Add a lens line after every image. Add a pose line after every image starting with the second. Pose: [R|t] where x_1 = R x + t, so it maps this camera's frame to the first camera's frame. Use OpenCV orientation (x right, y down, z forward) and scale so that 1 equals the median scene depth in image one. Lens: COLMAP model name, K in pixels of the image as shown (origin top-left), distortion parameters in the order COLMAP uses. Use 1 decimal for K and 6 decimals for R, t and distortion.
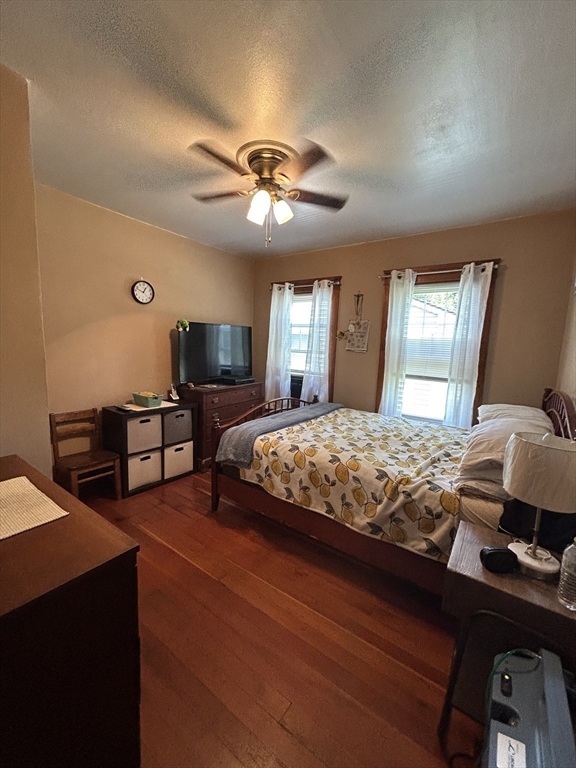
lens RADIAL K [[309.0, 0, 292.5], [0, 309.0, 386.6], [0, 0, 1]] dist [-0.001763, 0.000286]
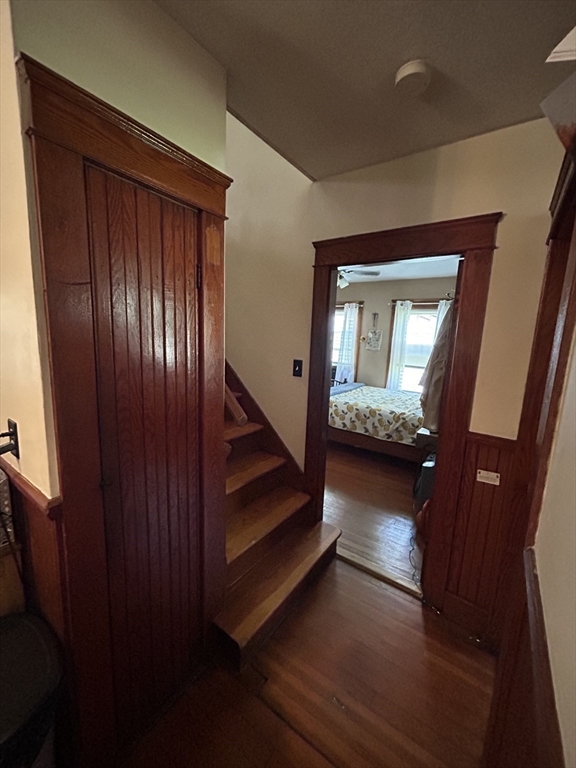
lens RADIAL K [[309.0, 0, 285.2], [0, 309.0, 383.9], [0, 0, 1]] dist [-0.001763, 0.000286]
pose [[0.999730, 0.003953, -0.022885, -0.331081], [-0.003244, 0.999517, 0.030916, 0.018785], [0.022996, -0.030833, 0.999260, -0.945643]]
